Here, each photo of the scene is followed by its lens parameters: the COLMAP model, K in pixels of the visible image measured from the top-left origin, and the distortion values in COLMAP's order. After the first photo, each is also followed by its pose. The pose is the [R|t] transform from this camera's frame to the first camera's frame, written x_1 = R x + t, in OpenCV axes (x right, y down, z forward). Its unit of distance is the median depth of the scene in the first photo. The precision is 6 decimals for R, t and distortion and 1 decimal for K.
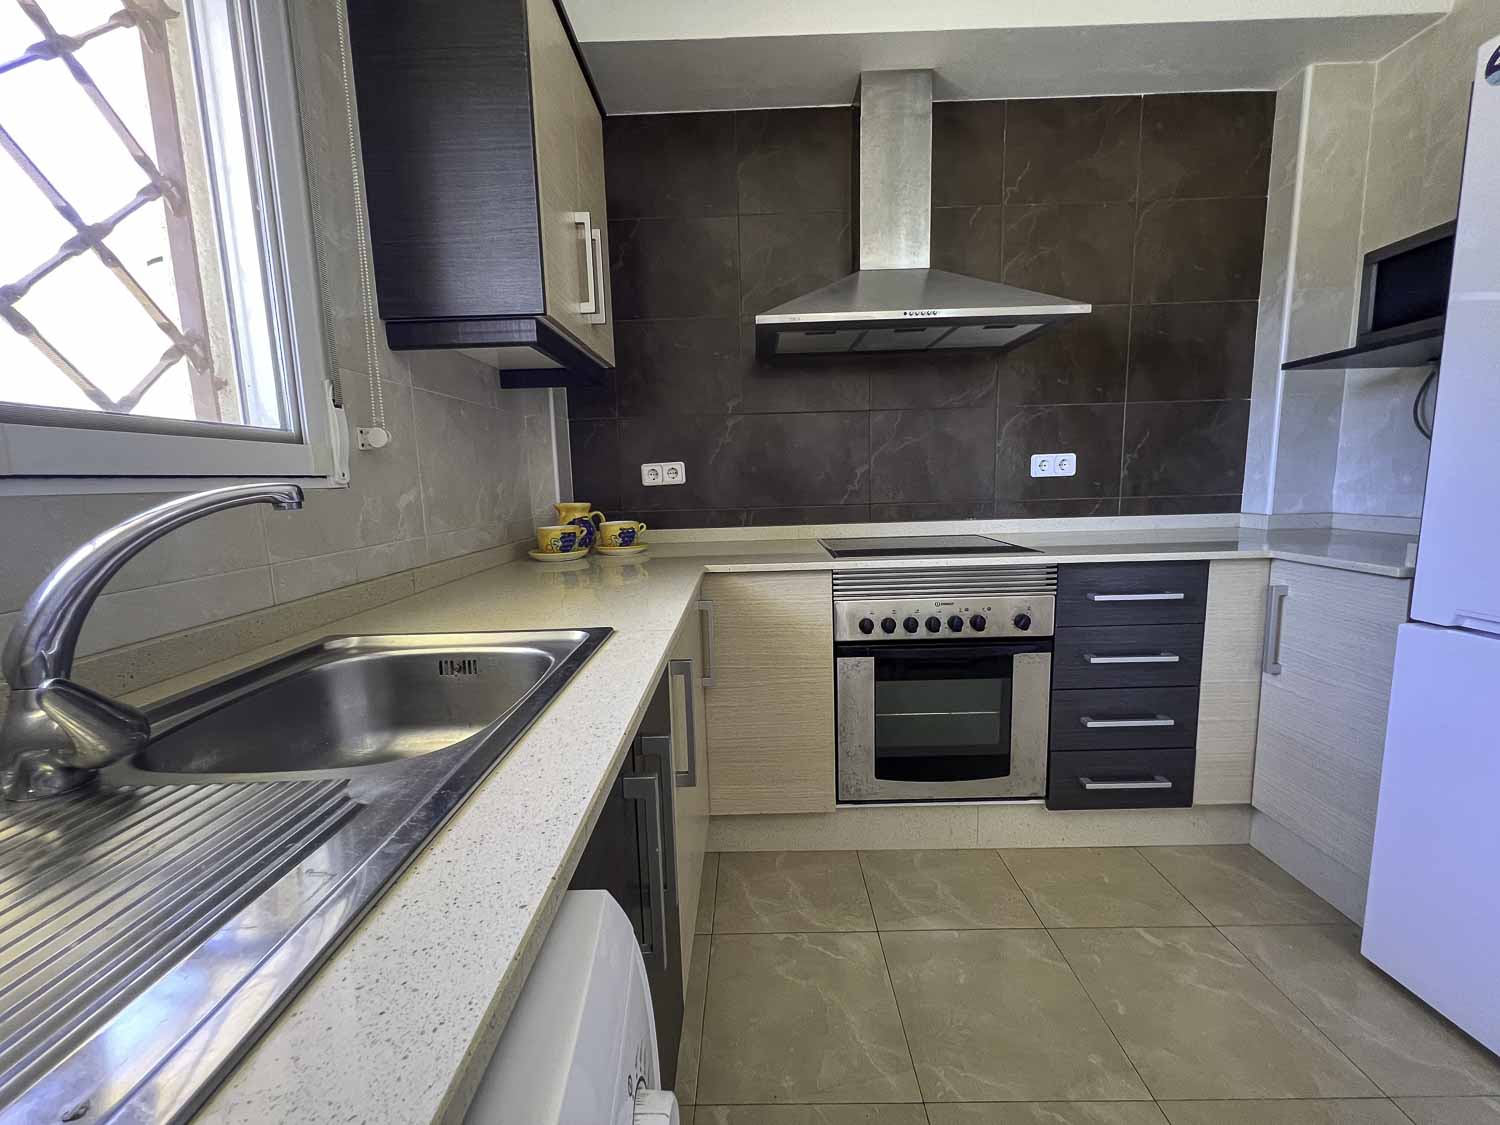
lens RADIAL K [[601.6, 0, 748.1], [0, 601.6, 559.1], [0, 0, 1]] dist [-0.001370, 0.000082]
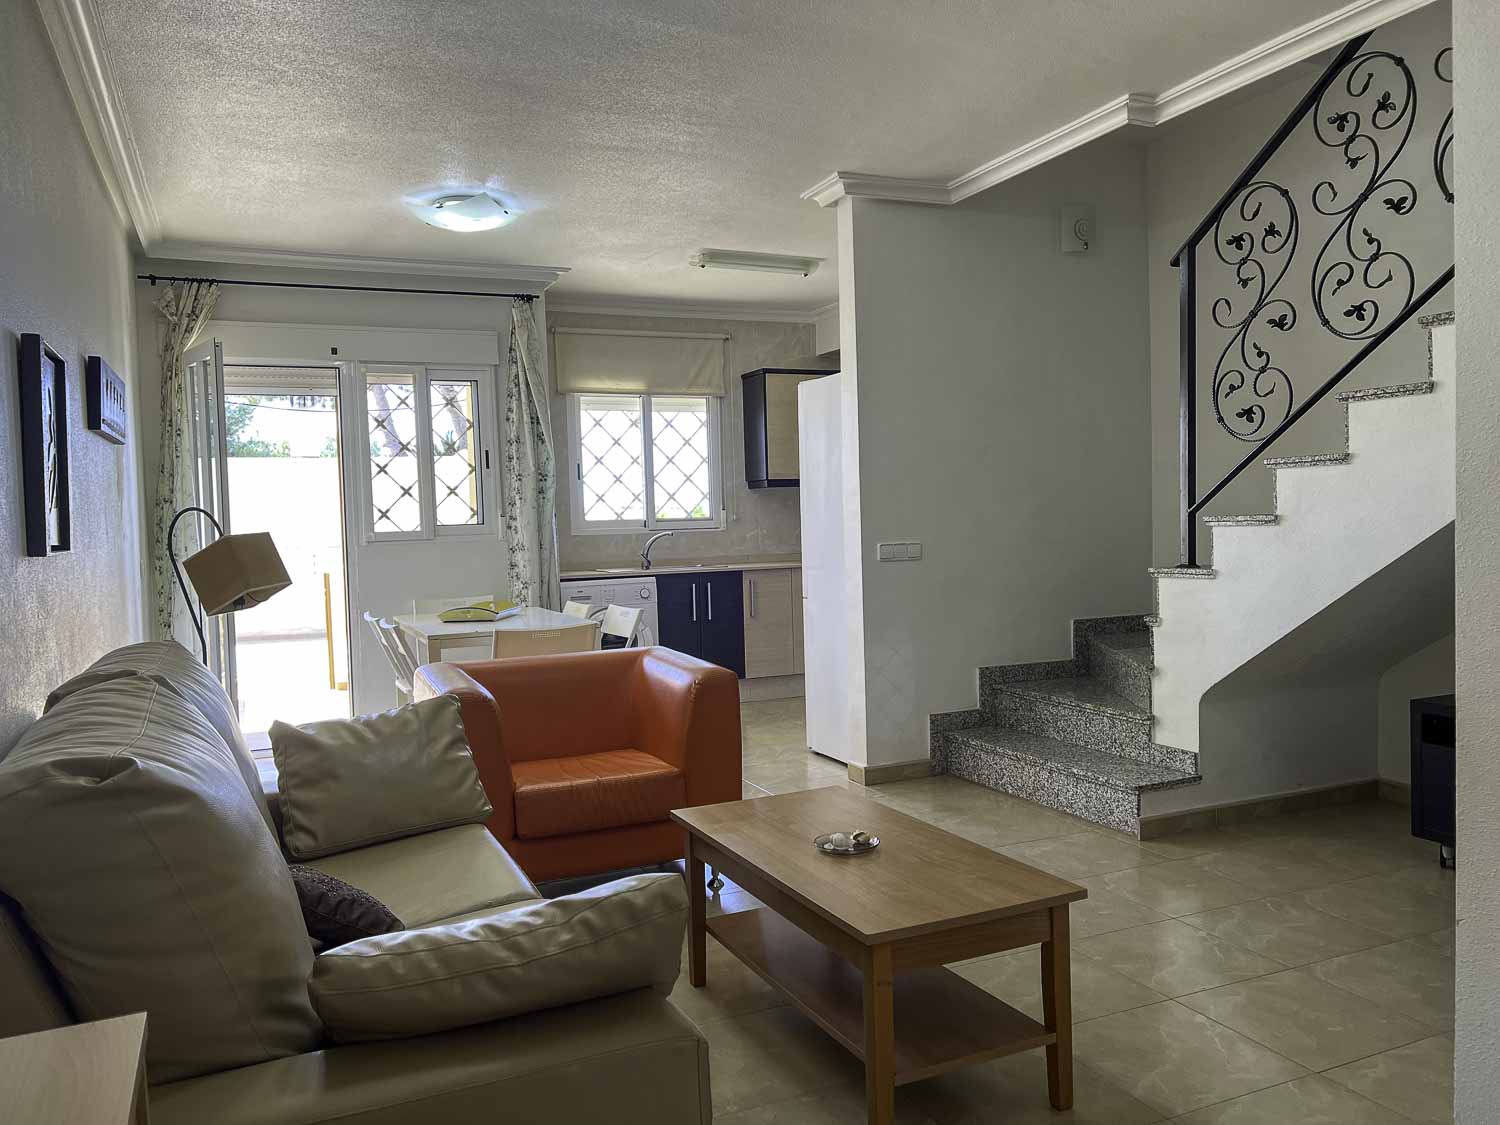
lens RADIAL K [[1127.4, 0, 750.0], [0, 1127.4, 562.5], [0, 0, 1]] dist [0.056176, -0.064141]
pose [[0.423715, 0.051070, -0.904355, 3.910316], [-0.105369, 0.994410, 0.006787, 0.010724], [0.899646, 0.092416, 0.426728, -1.250514]]
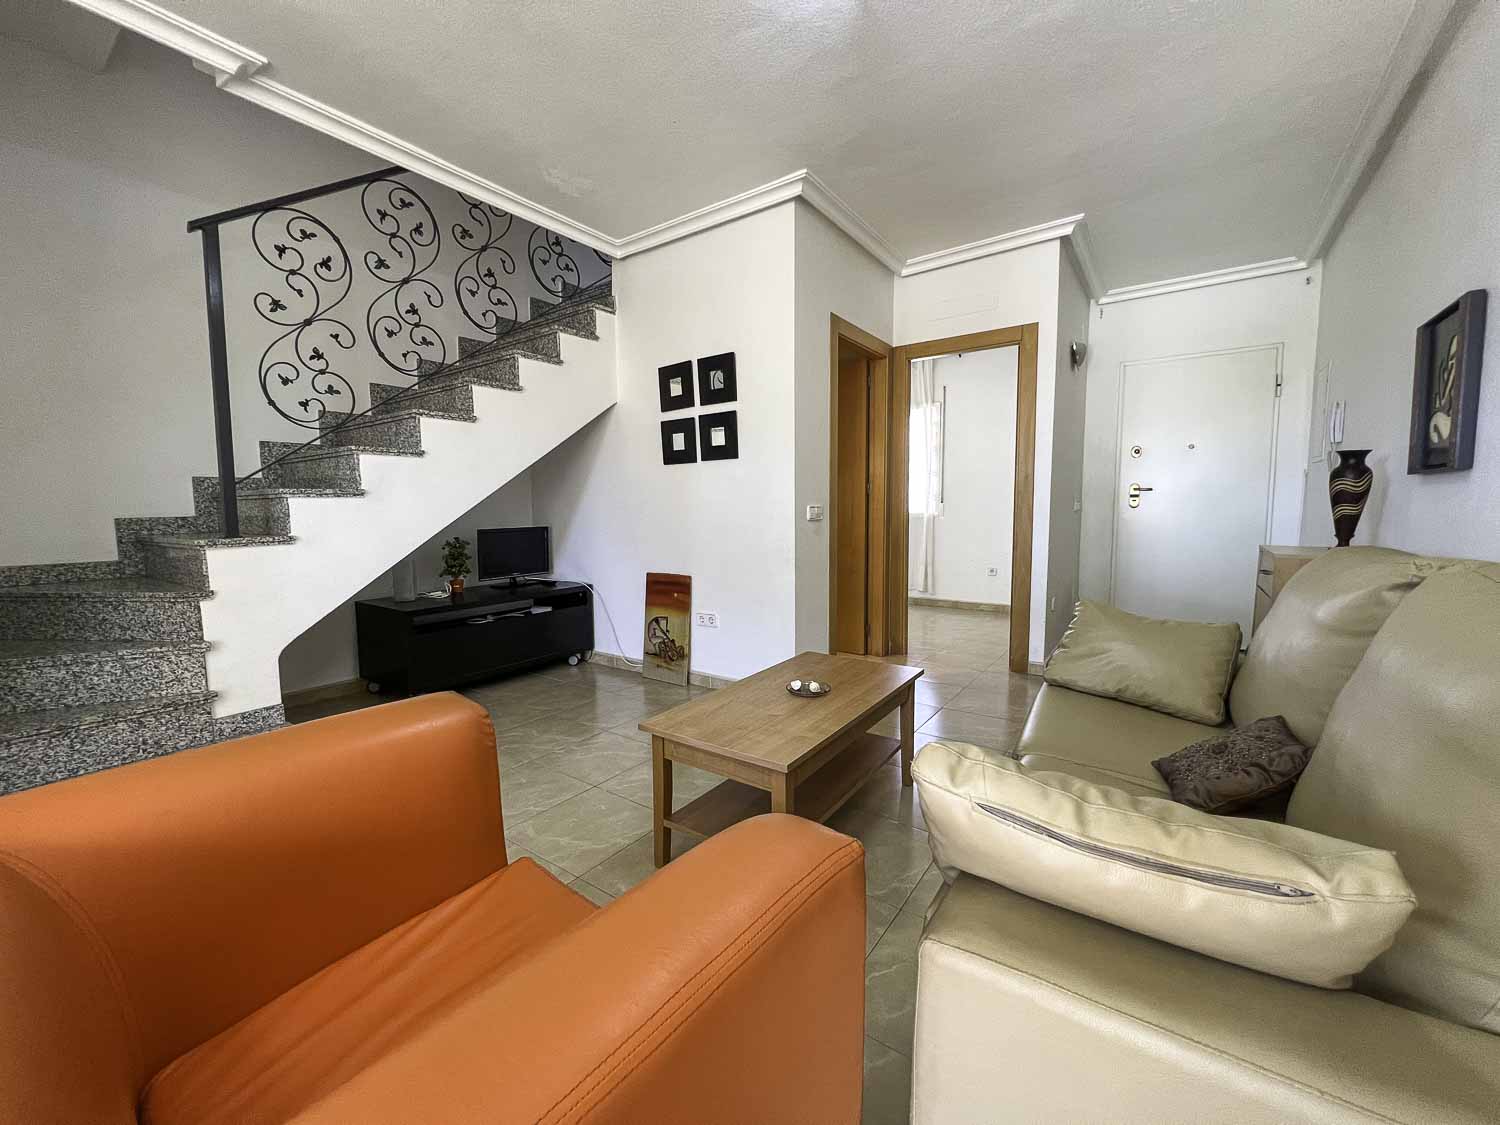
lens RADIAL K [[602.3, 0, 746.8], [0, 602.3, 555.1], [0, 0, 1]] dist [-0.001933, -0.000157]
pose [[0.565979, -0.048891, 0.822969, 1.472266], [0.106134, 0.994254, -0.013925, 0.125339], [-0.817559, 0.095226, 0.567916, -1.044947]]
